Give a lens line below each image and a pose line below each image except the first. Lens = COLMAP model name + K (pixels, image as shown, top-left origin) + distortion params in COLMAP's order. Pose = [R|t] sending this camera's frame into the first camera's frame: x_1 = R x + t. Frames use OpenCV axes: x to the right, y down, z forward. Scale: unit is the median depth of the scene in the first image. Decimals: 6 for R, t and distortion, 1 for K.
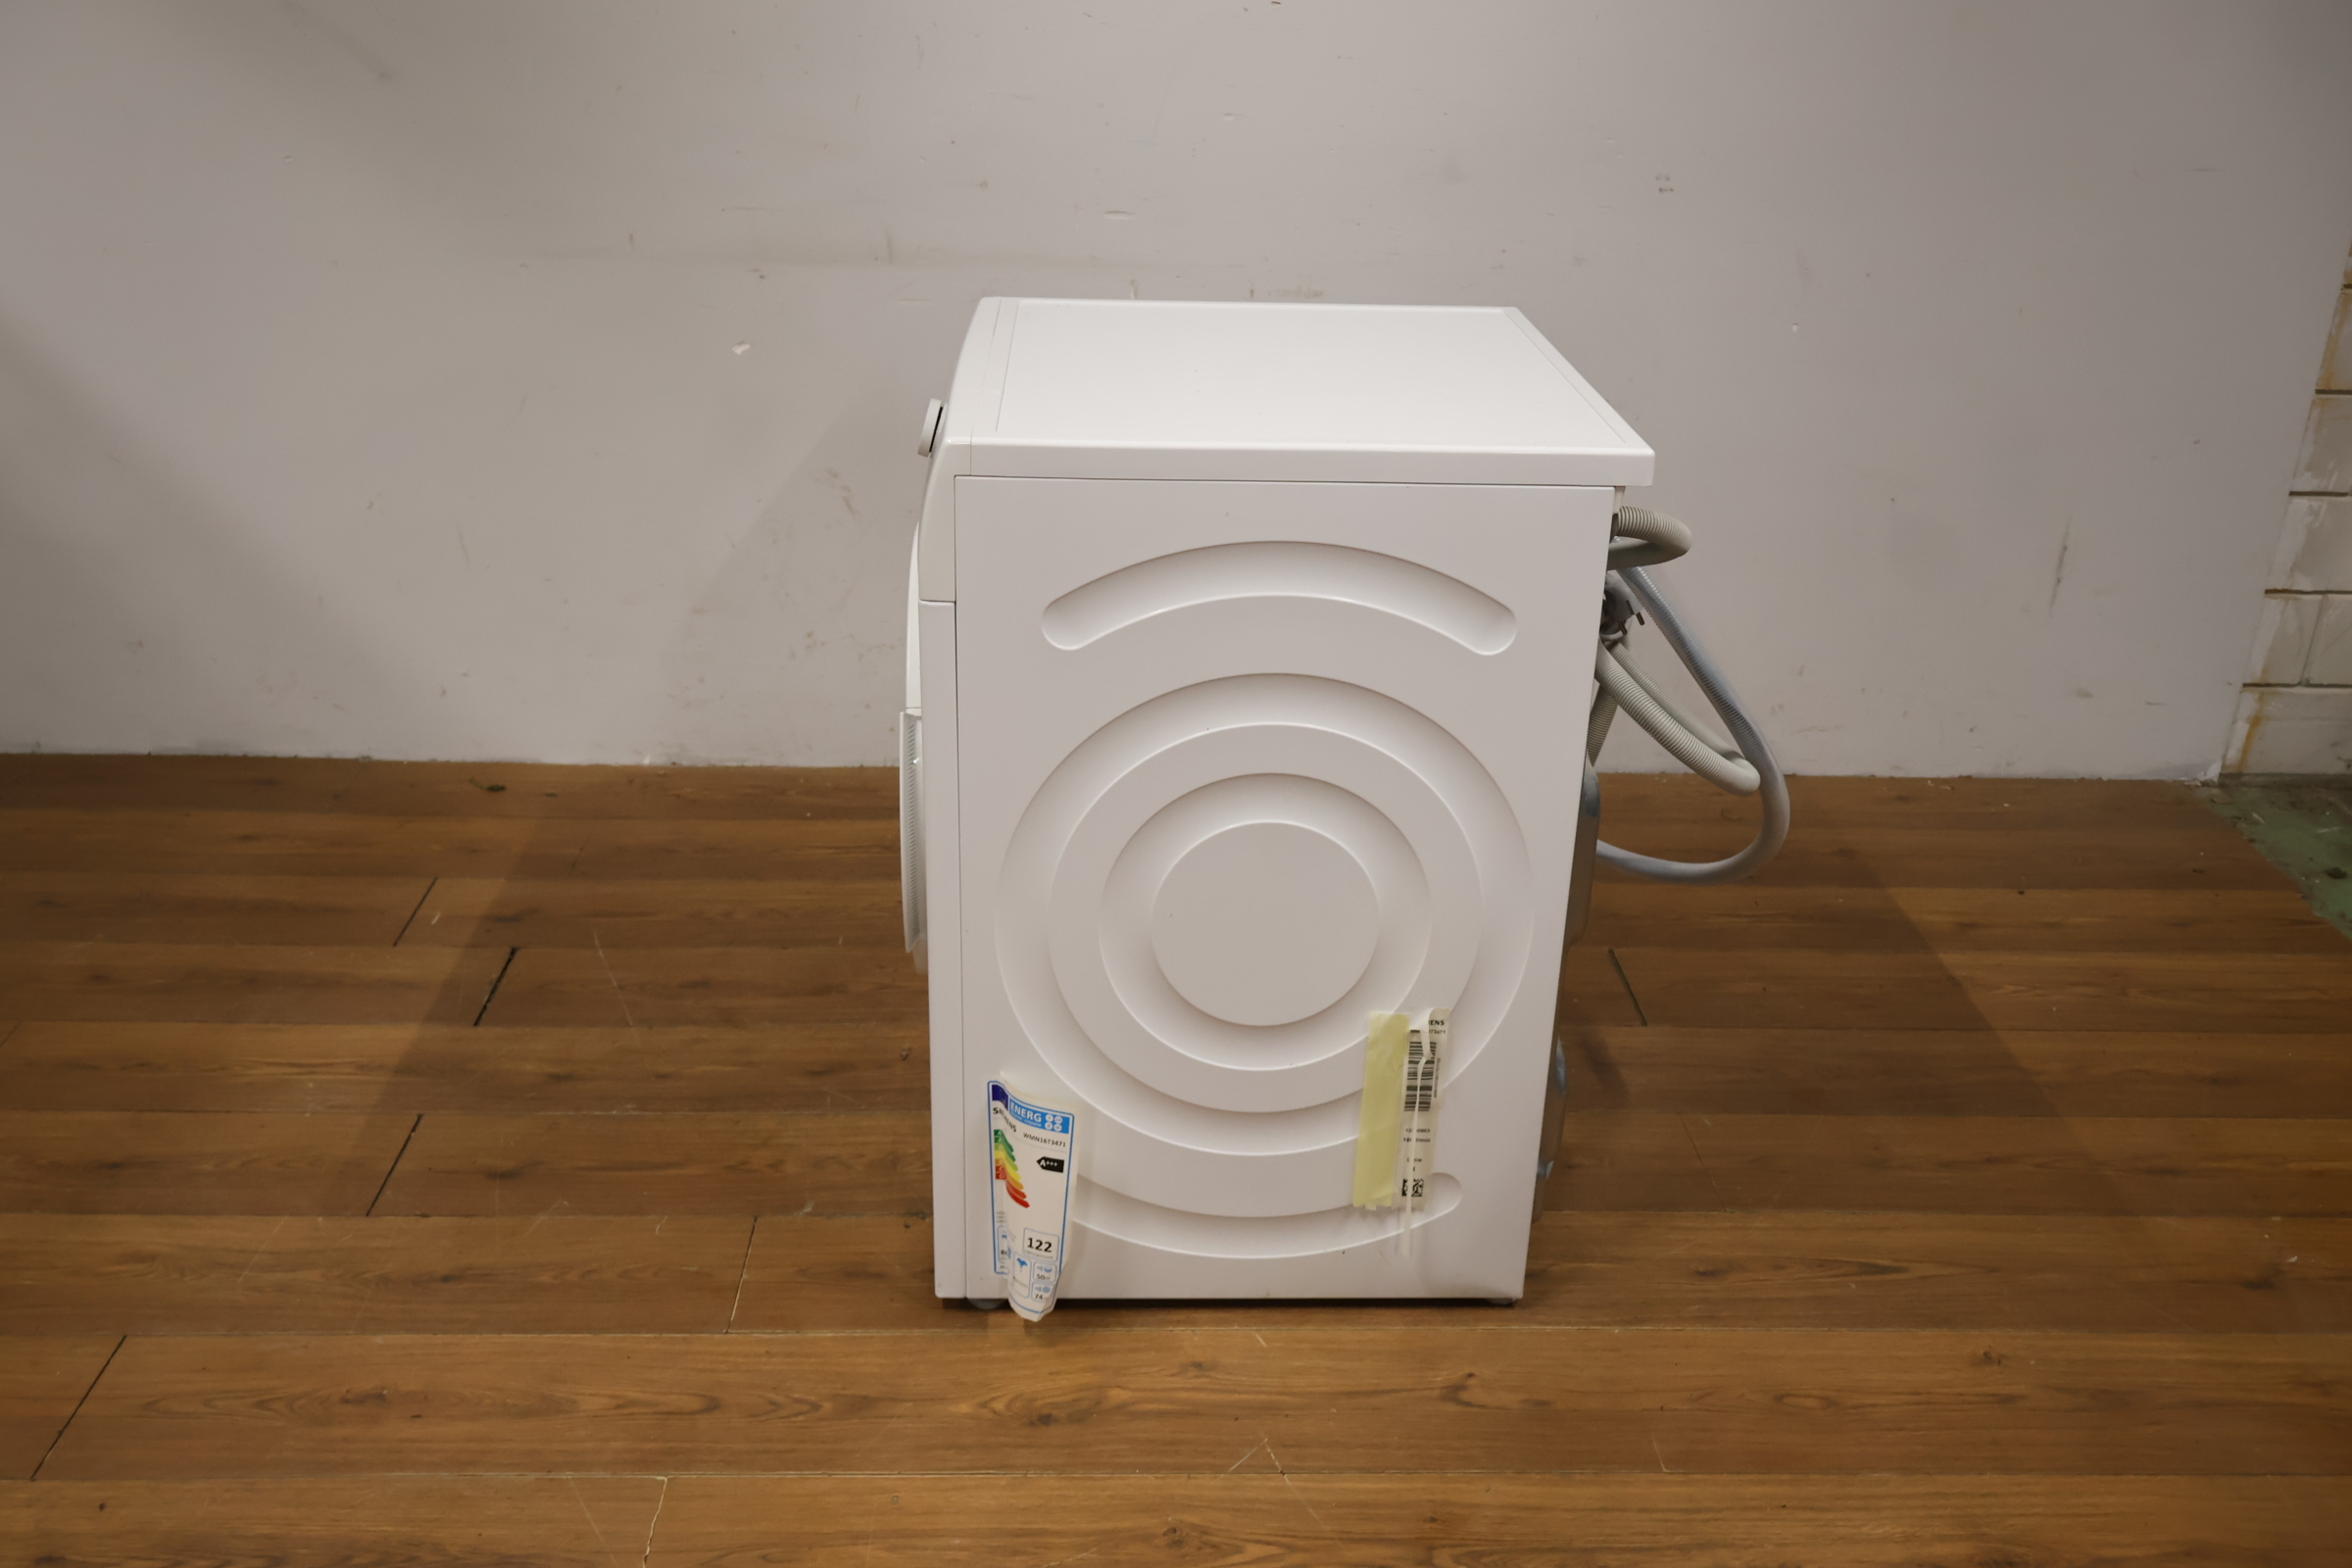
lens RADIAL K [[2102.1, 0, 1180.0], [0, 2102.1, 779.0], [0, 0, 1]] dist [-0.003663, 0.011220]
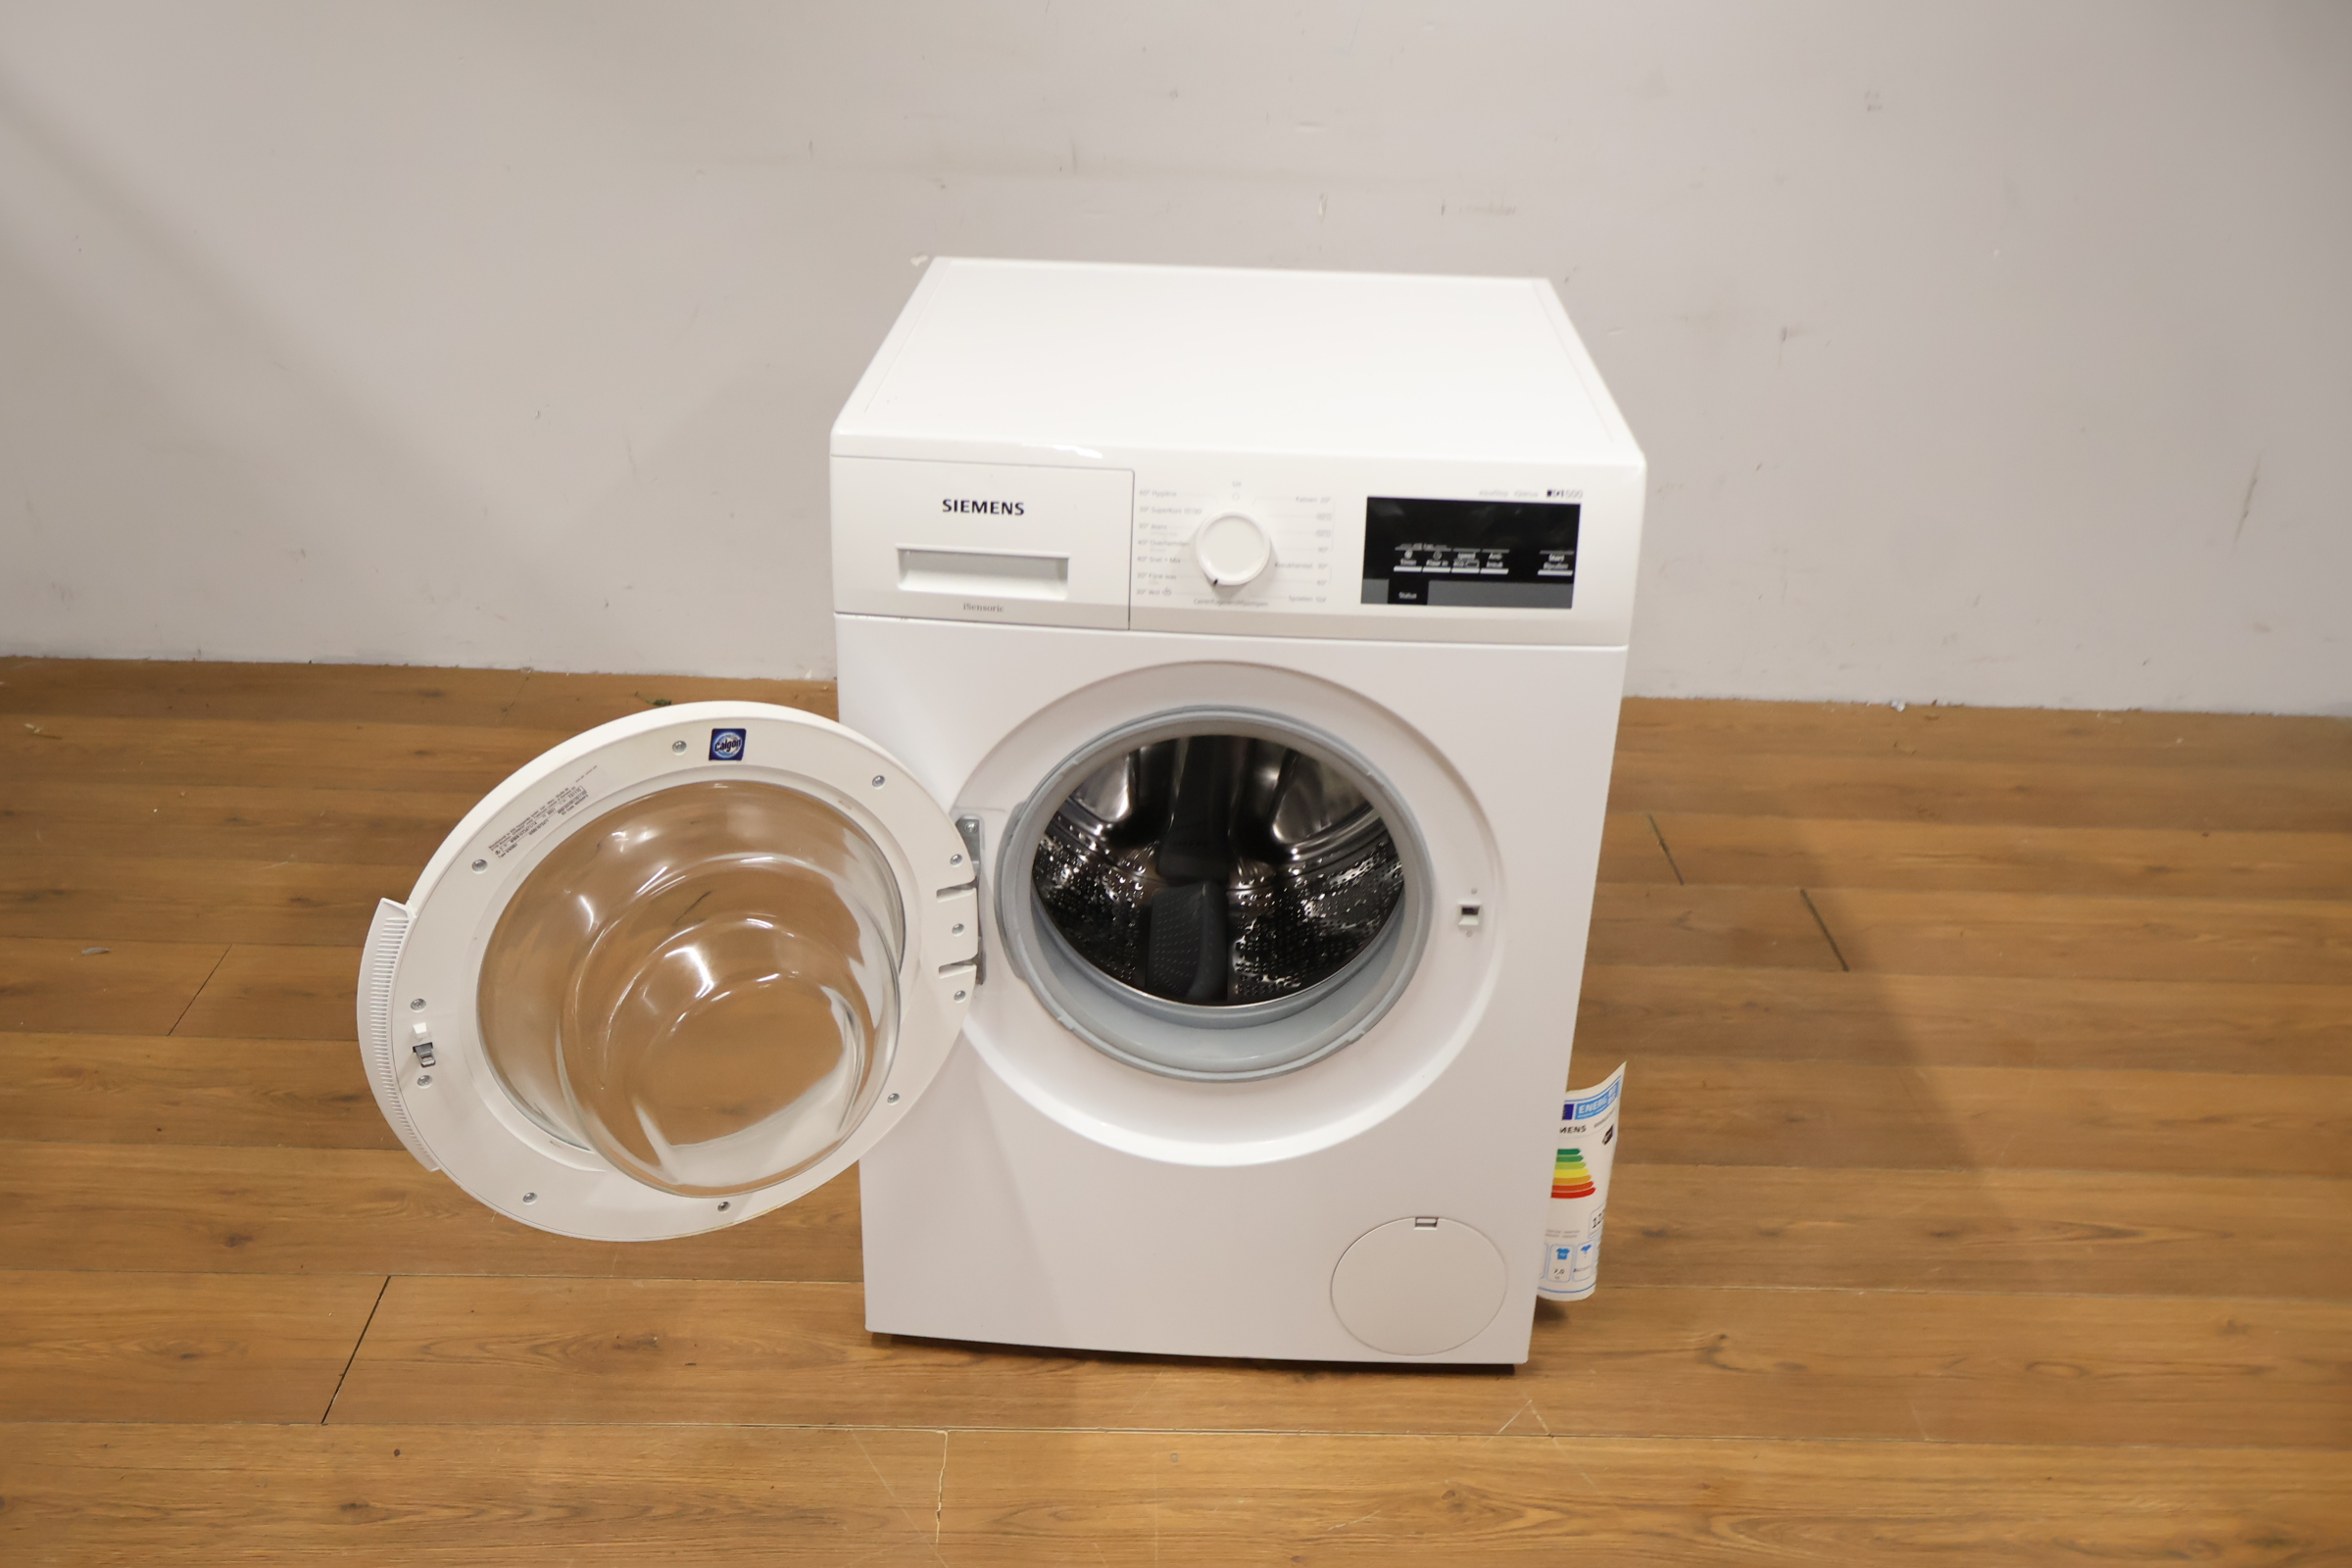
lens RADIAL K [[2100.1, 0, 1174.4], [0, 2100.1, 797.0], [0, 0, 1]] dist [0.003077, 0.004464]
pose [[0.999866, 0.015106, -0.006334, -0.114457], [-0.014601, 0.997202, 0.073308, -0.041717], [0.007424, -0.073206, 0.997289, 0.011555]]
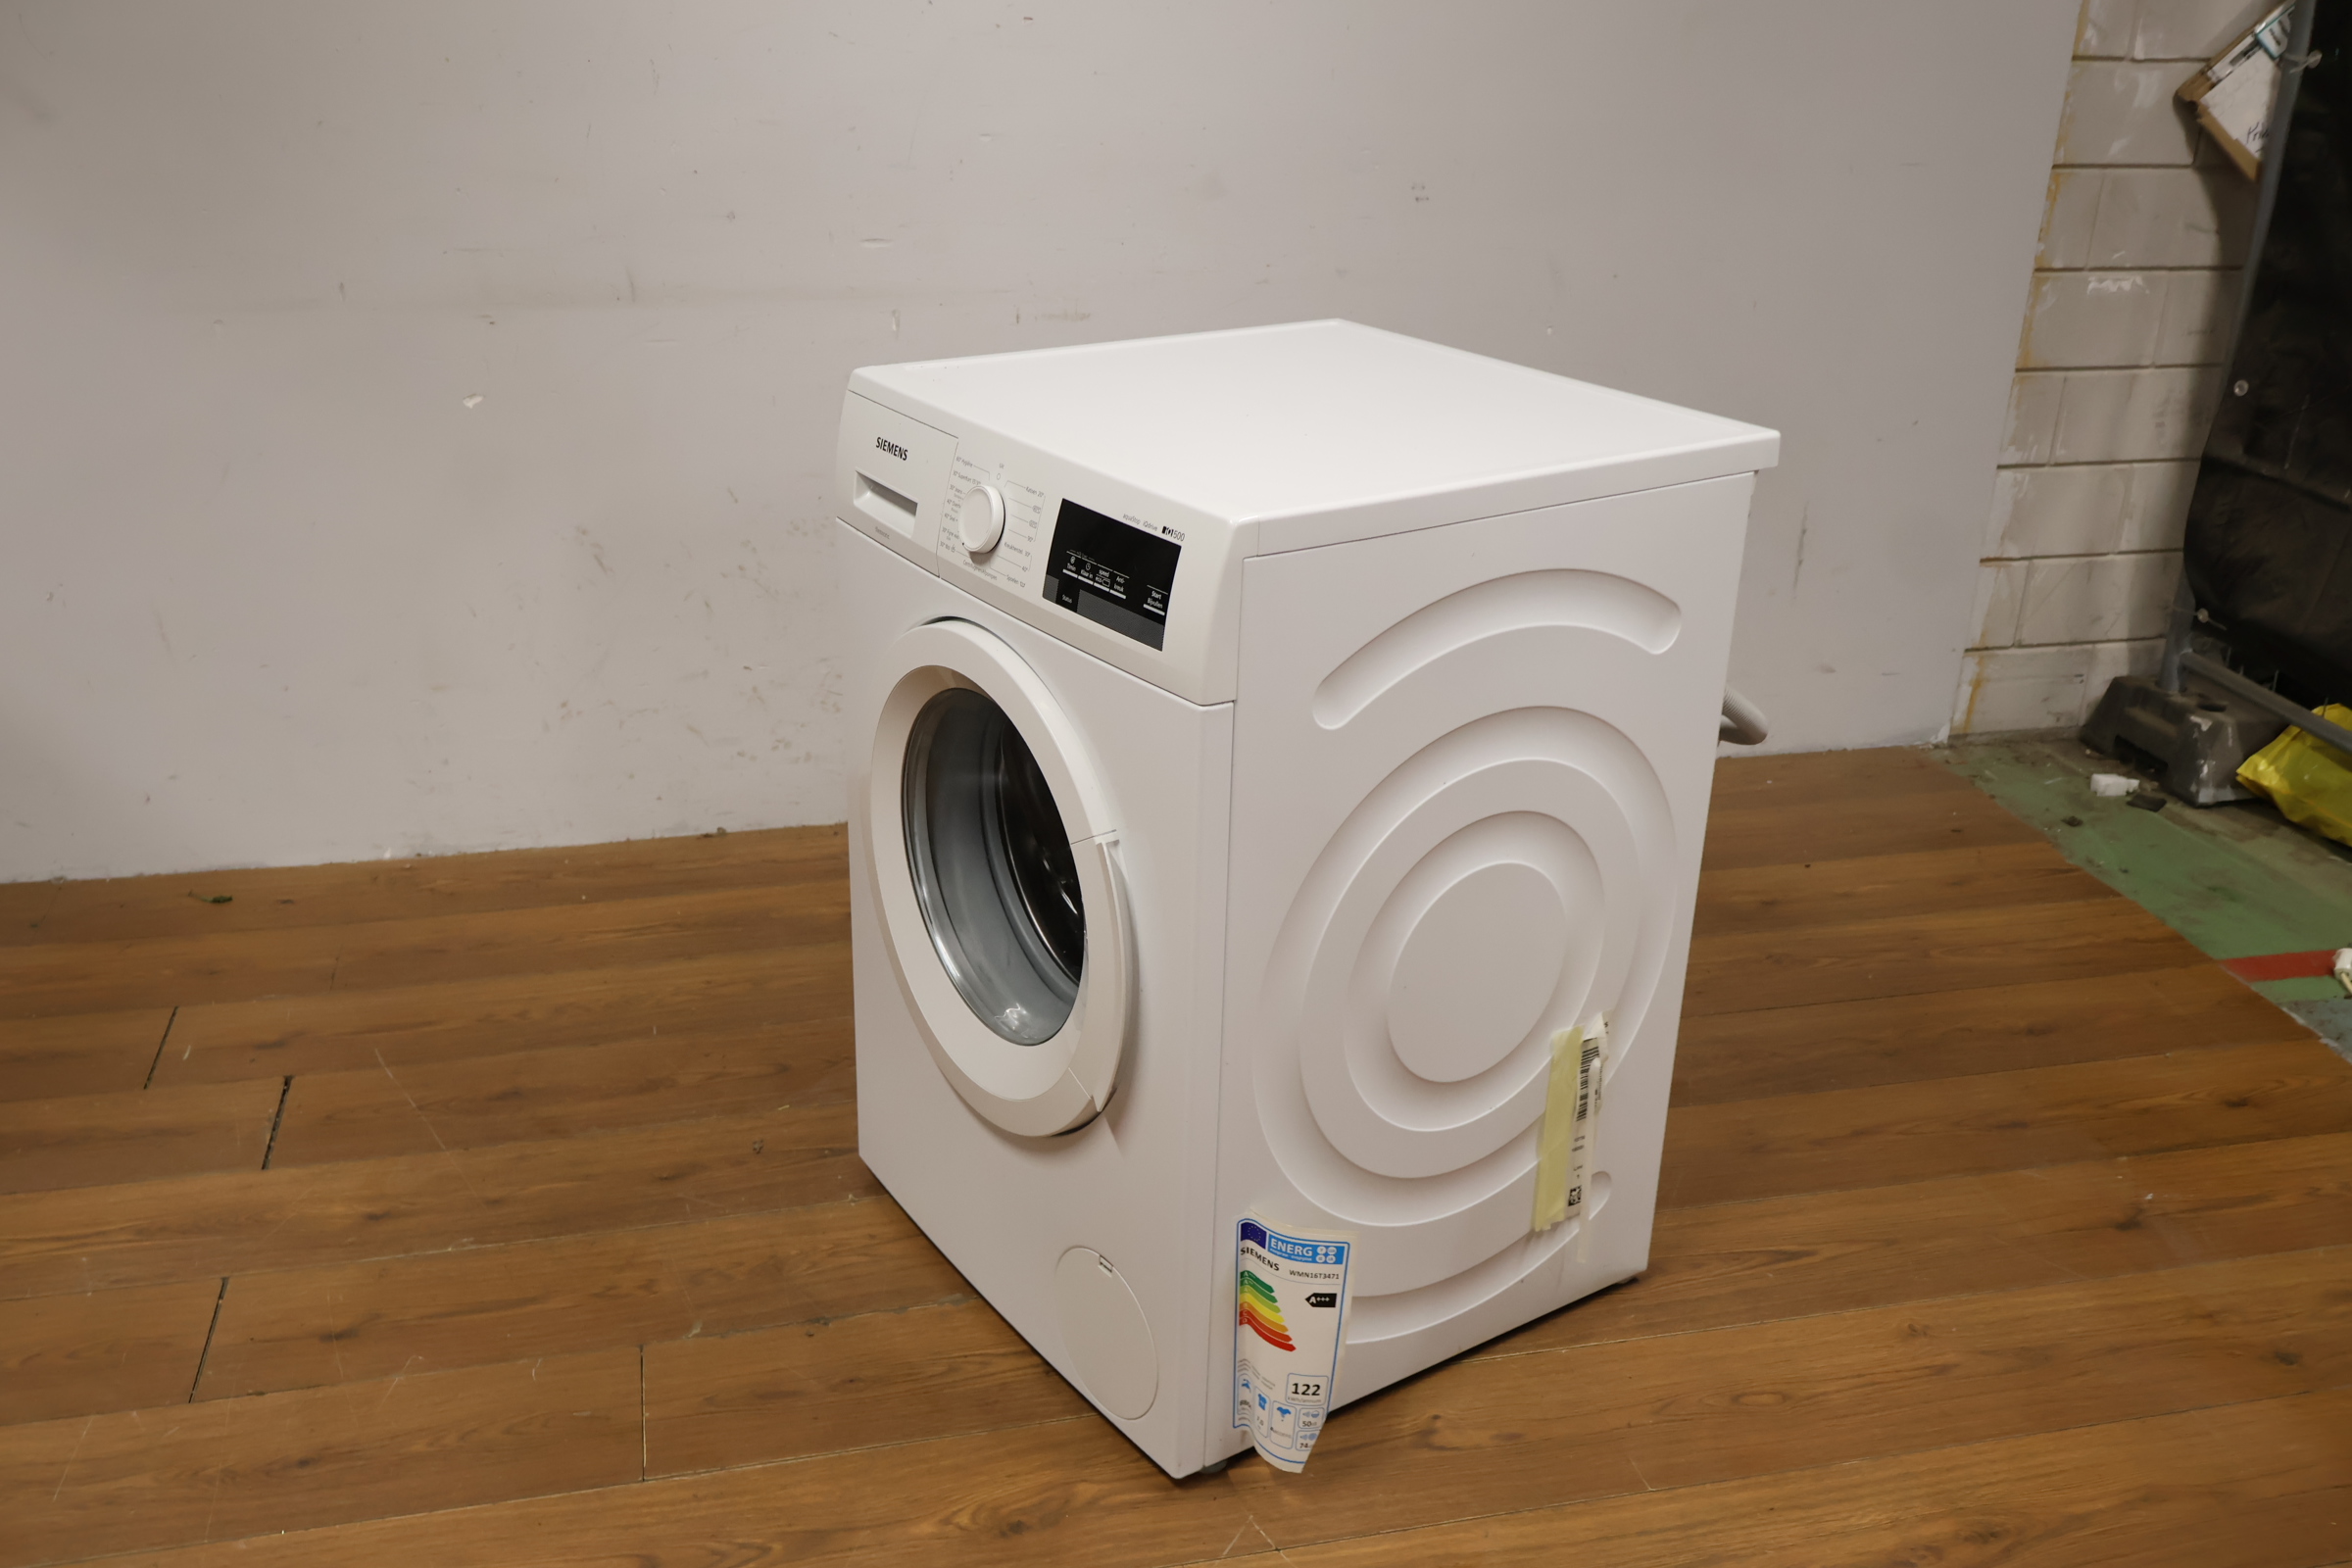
lens RADIAL K [[2100.7, 0, 1175.4], [0, 2100.7, 781.2], [0, 0, 1]] dist [-0.004214, 0.006255]
pose [[0.980305, -0.080931, 0.180144, -0.122936], [0.082391, 0.996600, -0.000623, -0.017918], [-0.179481, 0.015453, 0.983640, 0.057166]]
